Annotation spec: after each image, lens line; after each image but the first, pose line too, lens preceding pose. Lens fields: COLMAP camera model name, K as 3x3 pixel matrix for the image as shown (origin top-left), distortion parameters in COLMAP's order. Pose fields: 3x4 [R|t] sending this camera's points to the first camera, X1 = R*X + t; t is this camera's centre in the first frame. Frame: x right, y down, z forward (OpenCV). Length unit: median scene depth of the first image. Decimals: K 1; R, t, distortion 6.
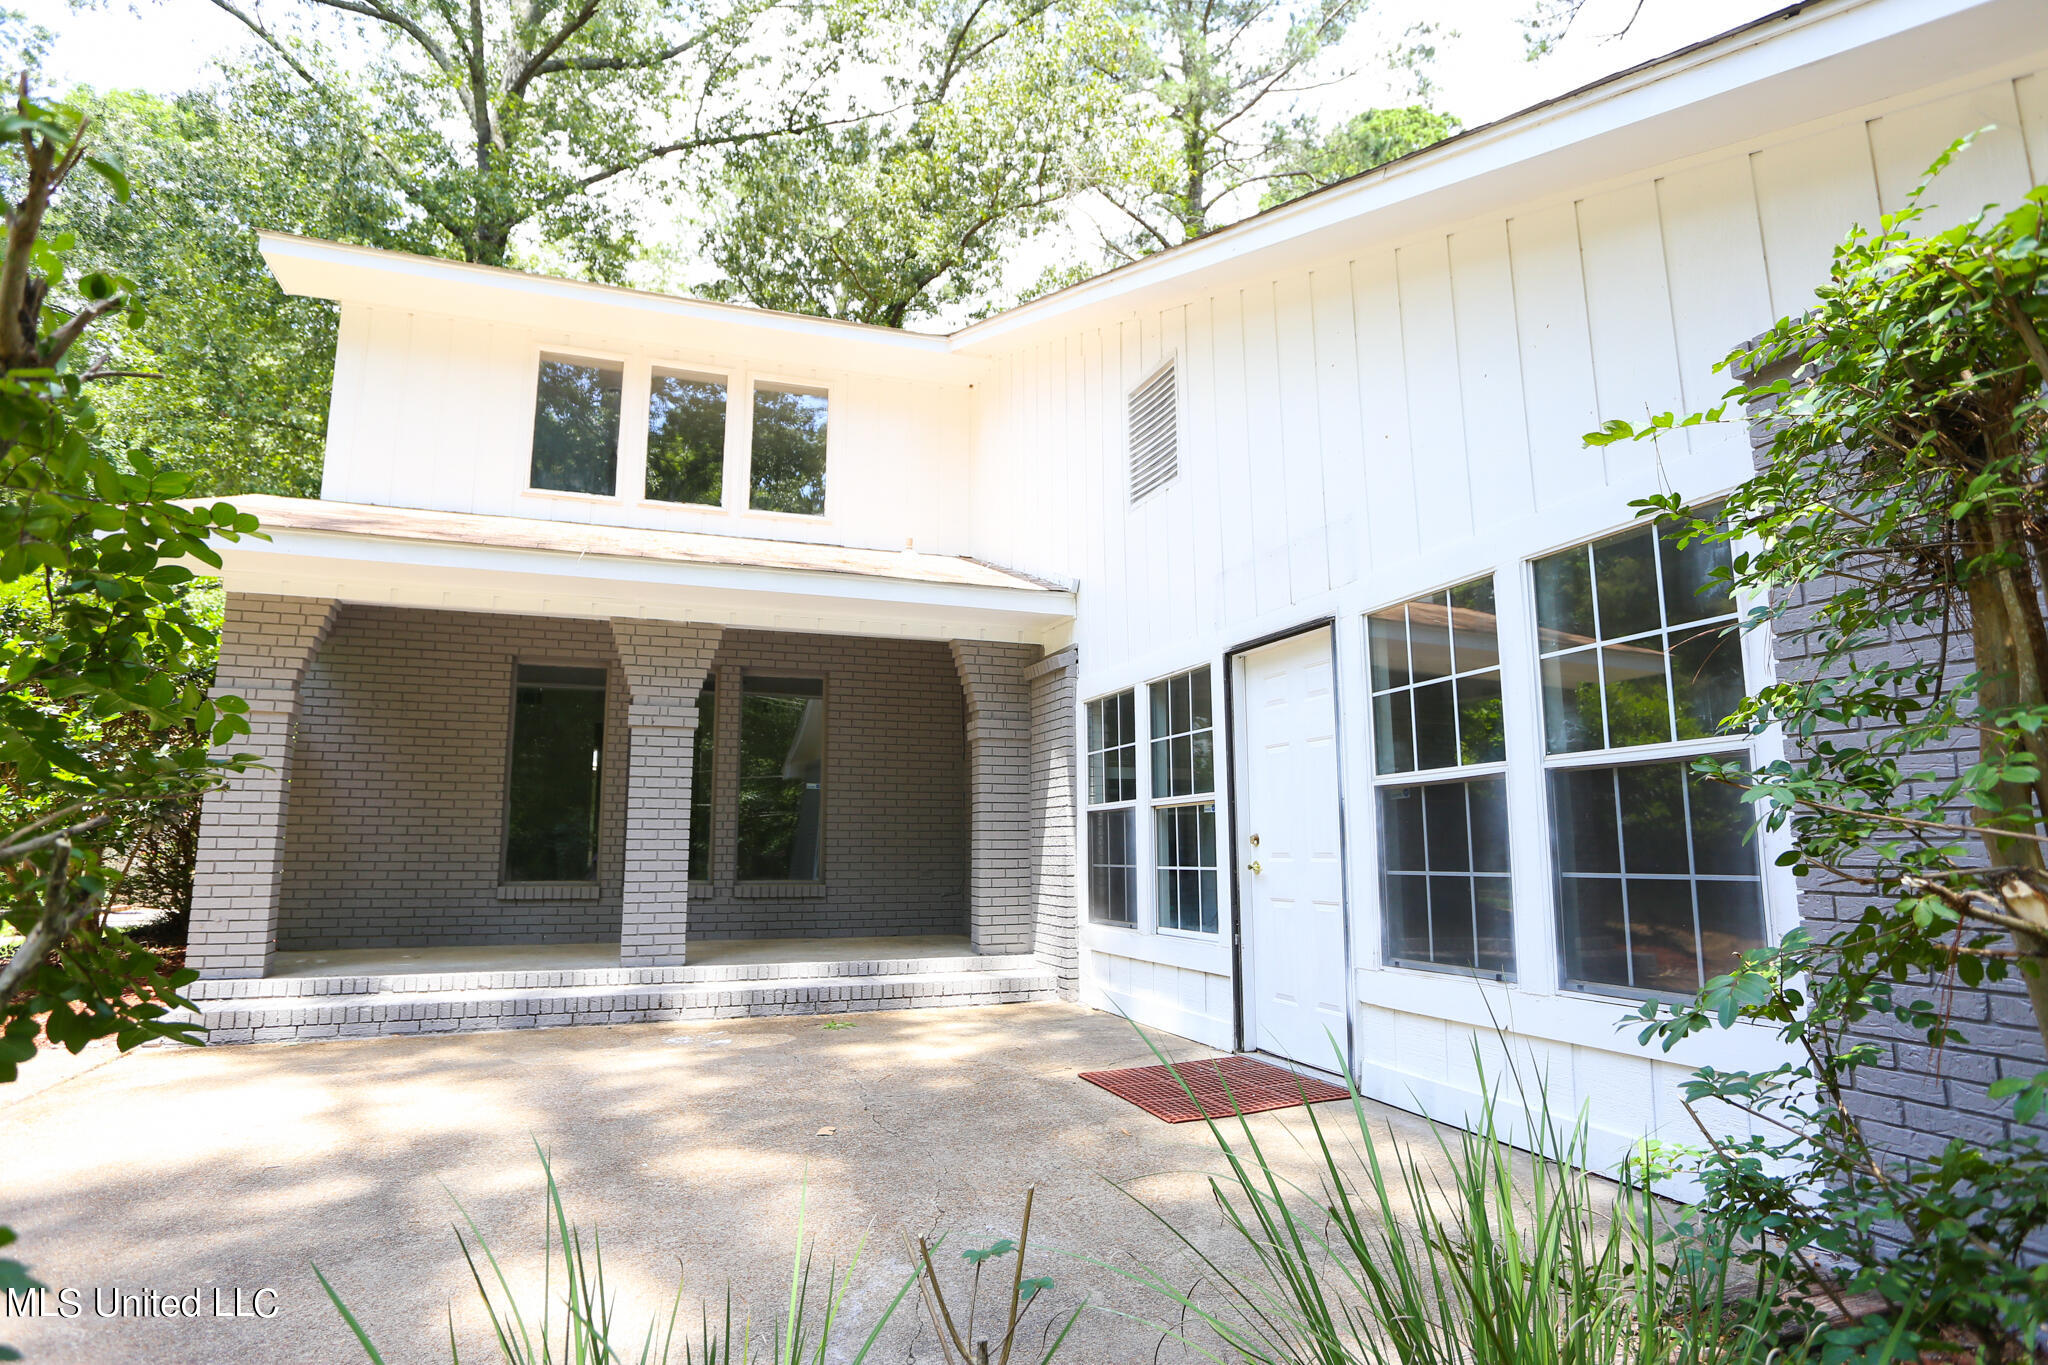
lens RADIAL K [[1077.8, 0, 1024.0], [0, 1077.8, 682.5], [0, 0, 1]] dist [-0.070703, 0.030946]
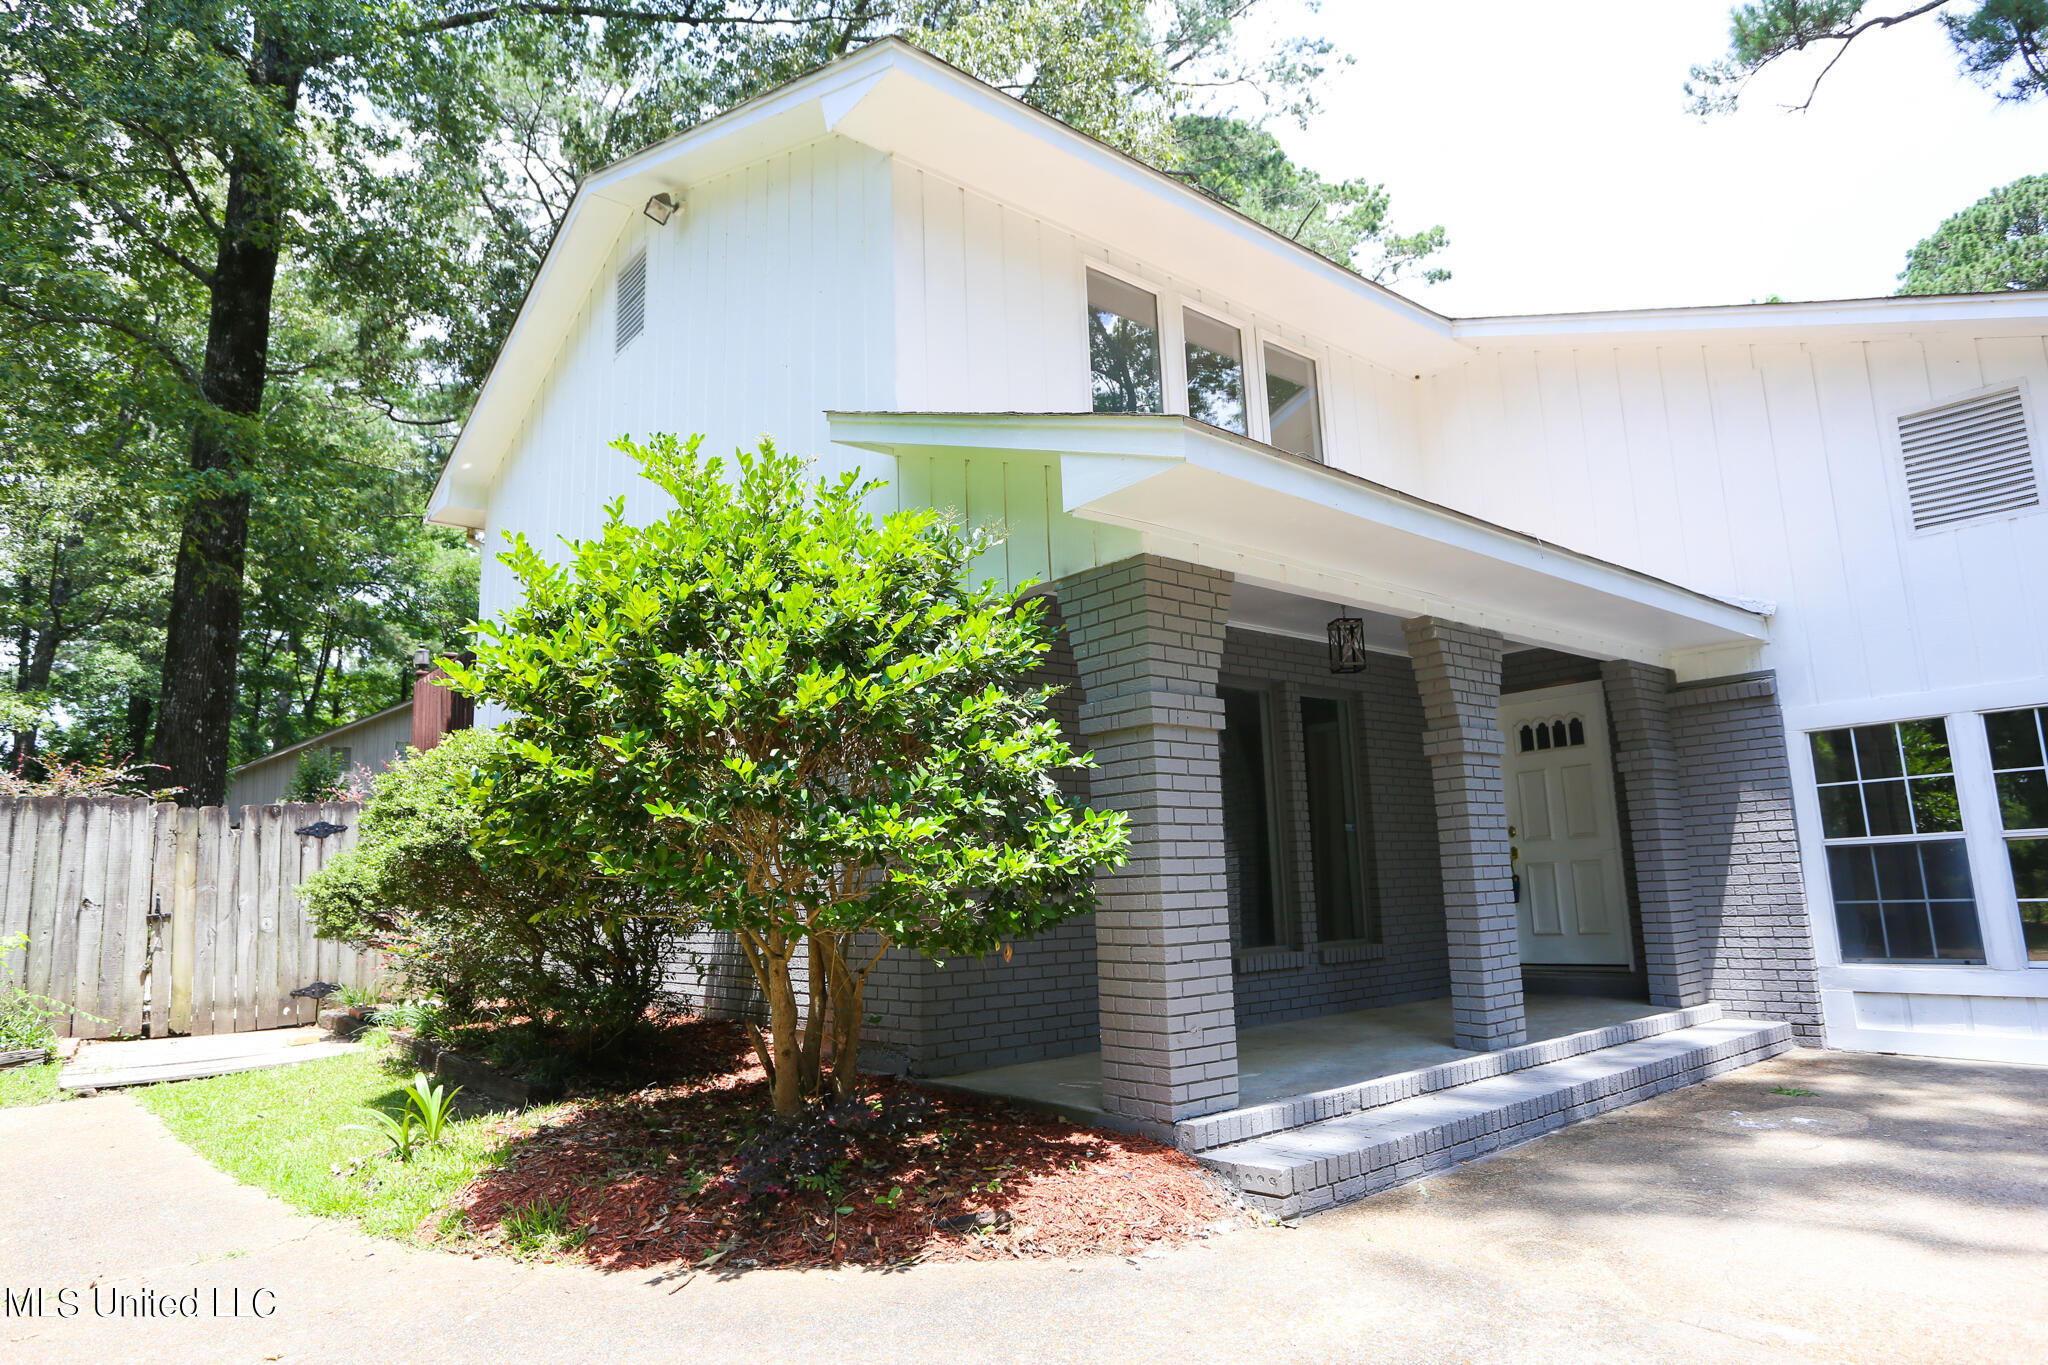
lens RADIAL K [[1215.2, 0, 1024.0], [0, 1215.2, 682.5], [0, 0, 1]] dist [-0.053642, 0.039148]
pose [[0.939940, 0.029518, 0.340061, -1.142645], [-0.020550, 0.999340, -0.029942, 0.025085], [-0.340721, 0.021156, 0.939926, 0.285446]]
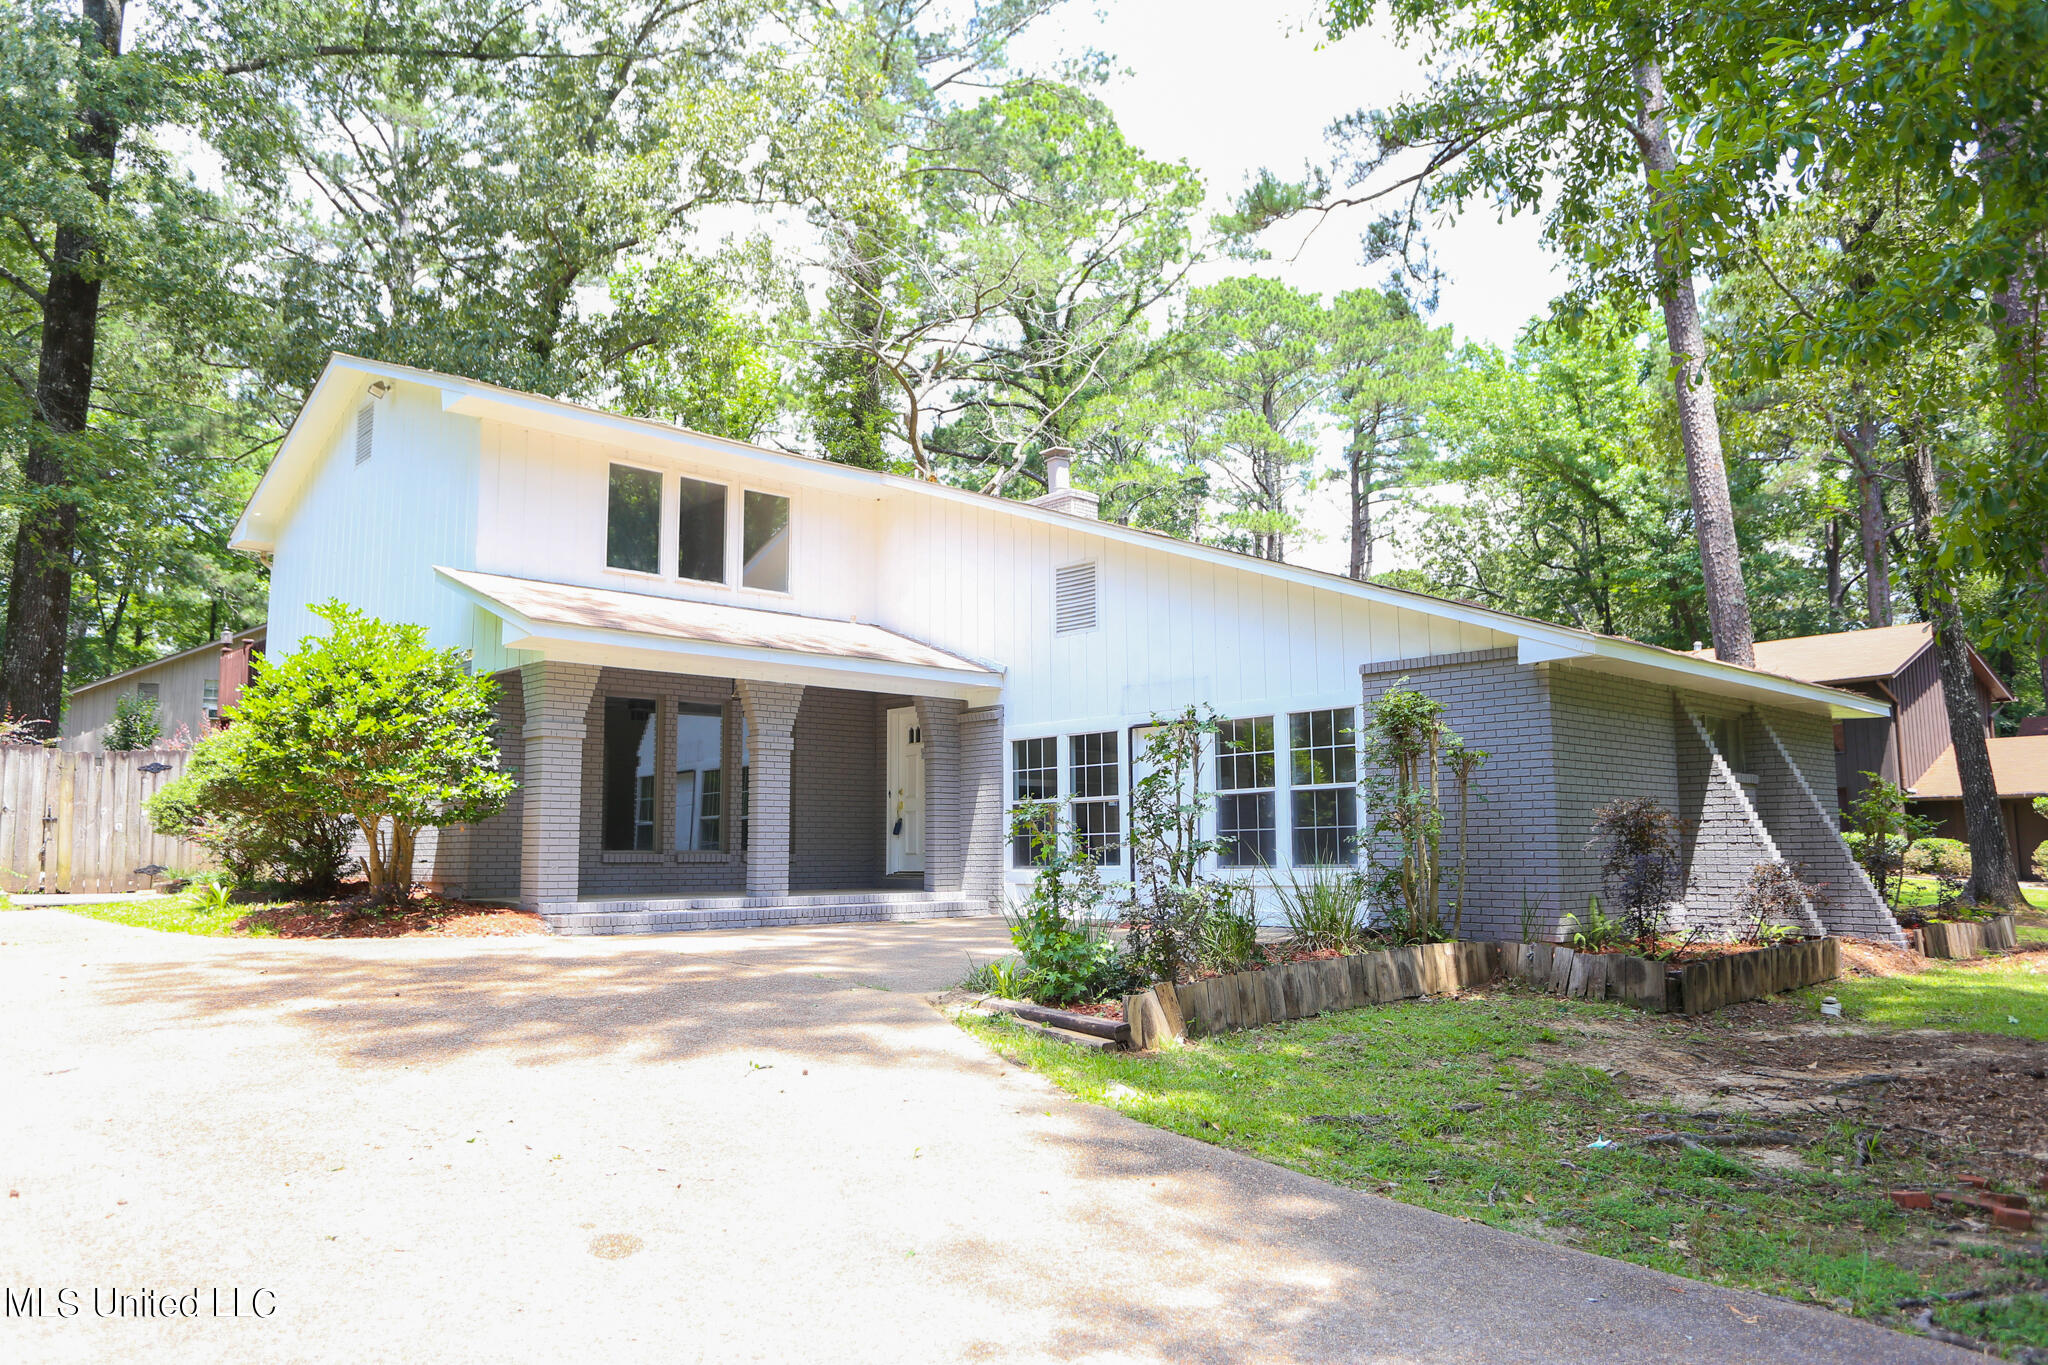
lens RADIAL K [[1402.1, 0, 1024.0], [0, 1402.1, 682.5], [0, 0, 1]] dist [-0.040839, 0.052895]
pose [[0.920099, 0.044891, 0.389105, -0.945759], [-0.055522, 0.998327, 0.016115, -0.131442], [-0.387731, -0.036431, 0.921052, -1.248724]]
